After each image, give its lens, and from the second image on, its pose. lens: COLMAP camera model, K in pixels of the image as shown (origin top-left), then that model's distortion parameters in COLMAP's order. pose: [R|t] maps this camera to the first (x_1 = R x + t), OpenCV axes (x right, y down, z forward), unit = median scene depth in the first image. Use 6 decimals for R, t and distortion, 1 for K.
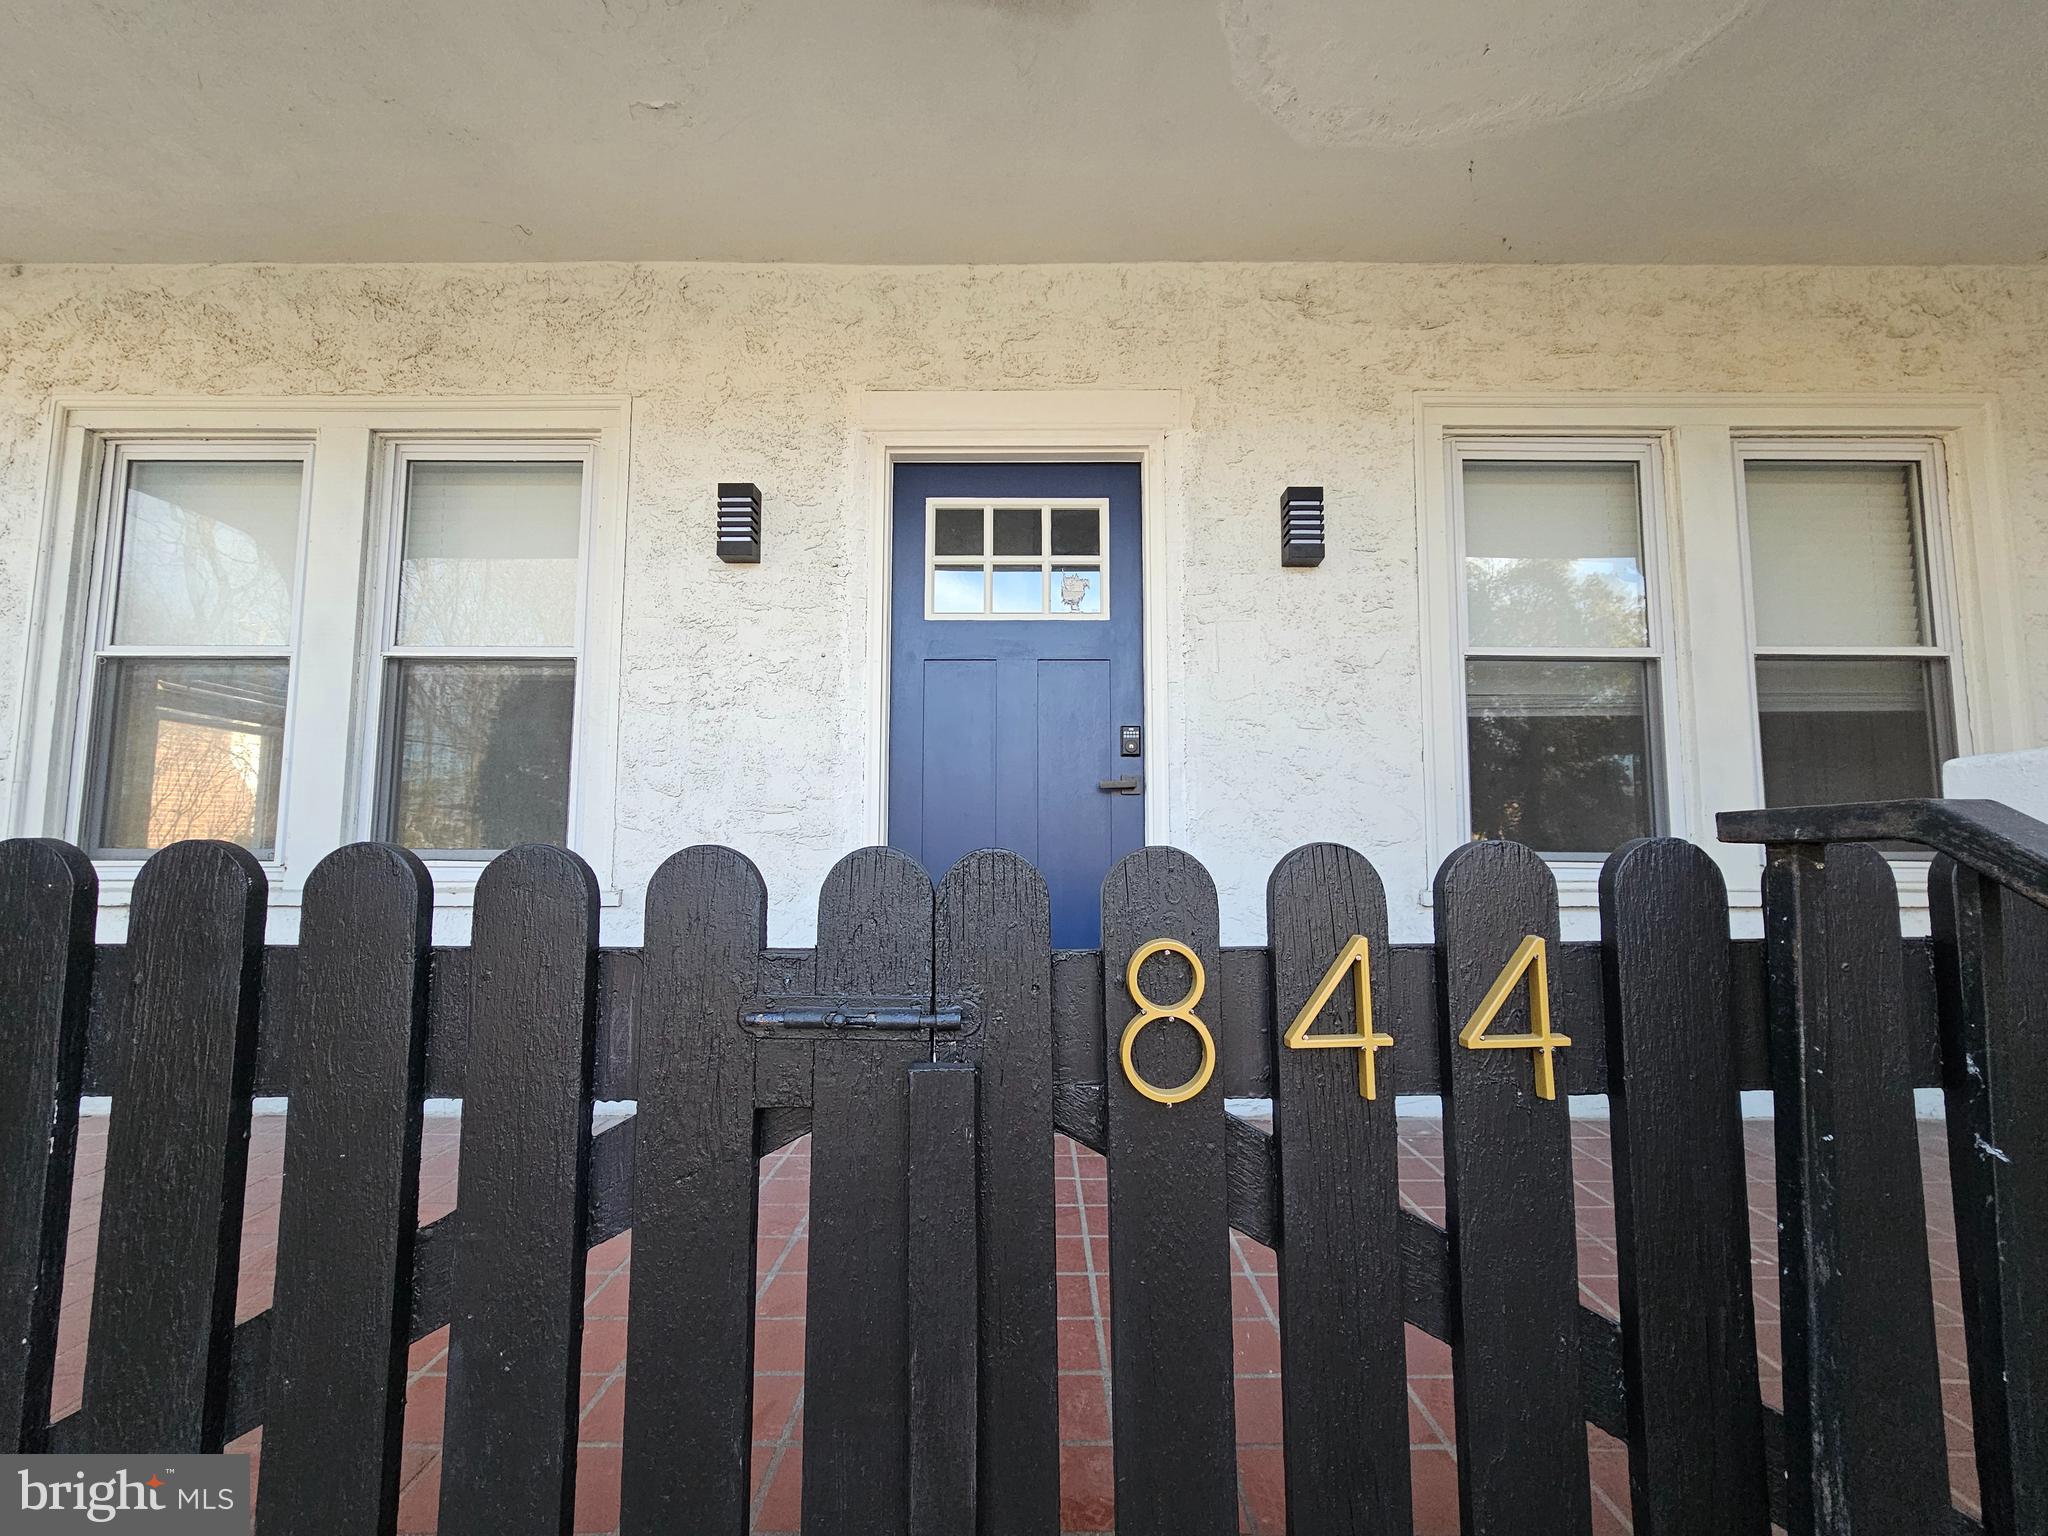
lens RADIAL K [[837.7, 0, 1025.7], [0, 837.7, 765.3], [0, 0, 1]] dist [-0.001300, 0.002908]
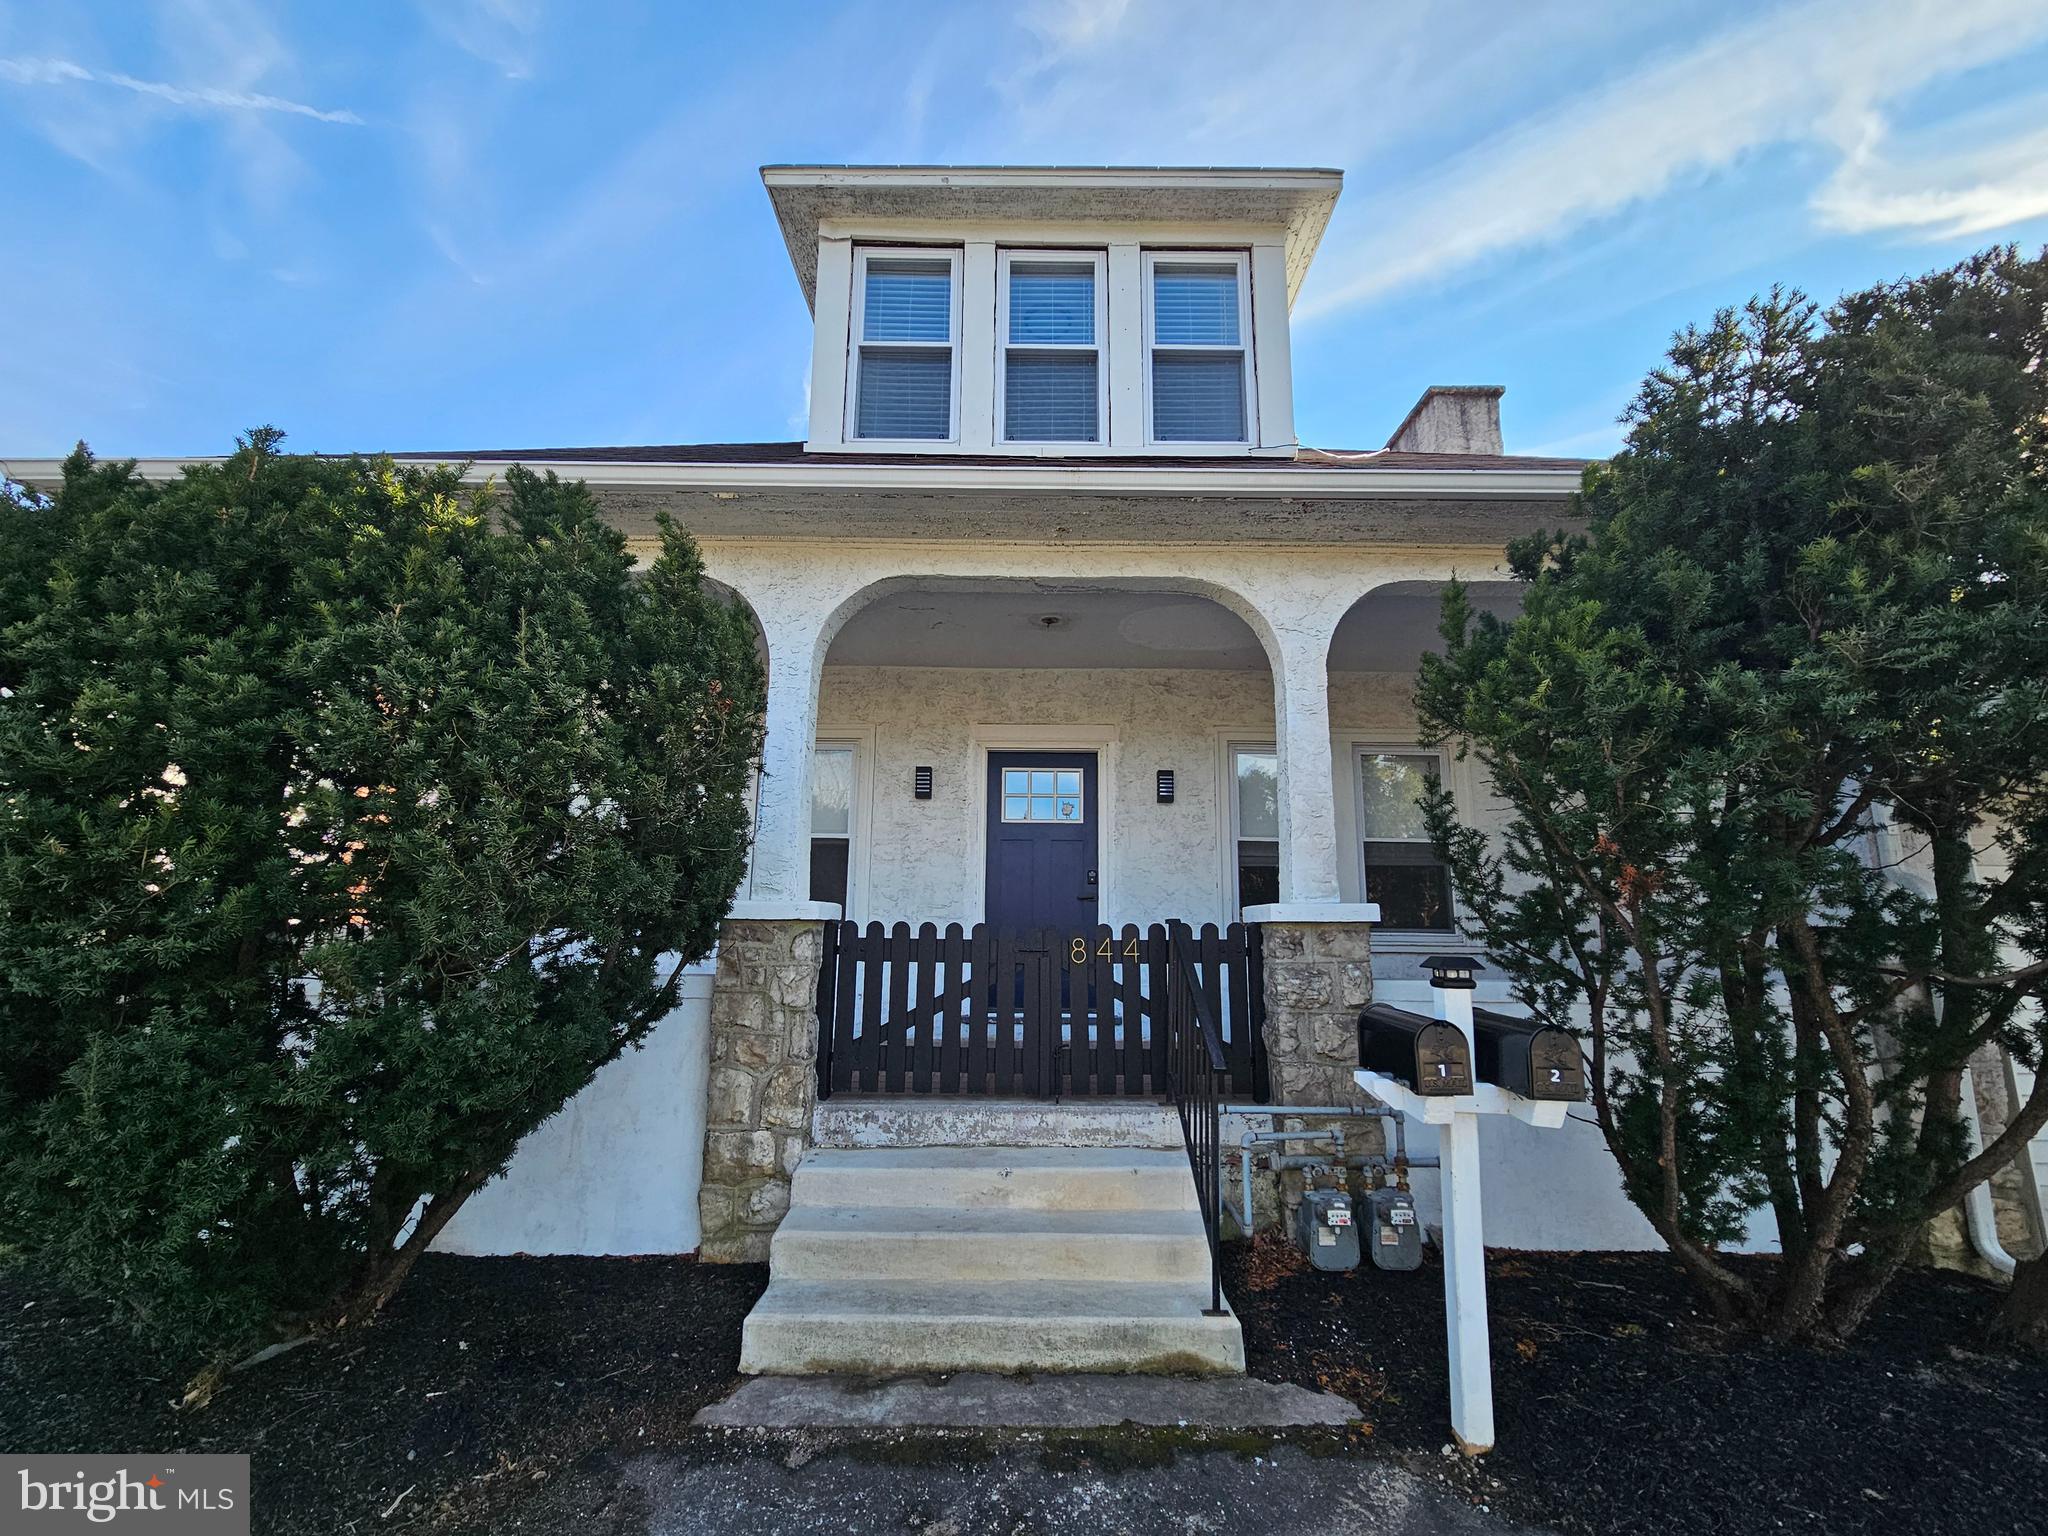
lens RADIAL K [[837.7, 0, 1028.8], [0, 837.7, 778.7], [0, 0, 1]] dist [-0.001300, 0.002908]
pose [[0.999952, 0.007500, 0.006239, -0.063855], [-0.007026, 0.997318, -0.072858, -0.130162], [-0.006768, 0.072810, 0.997323, -1.297923]]
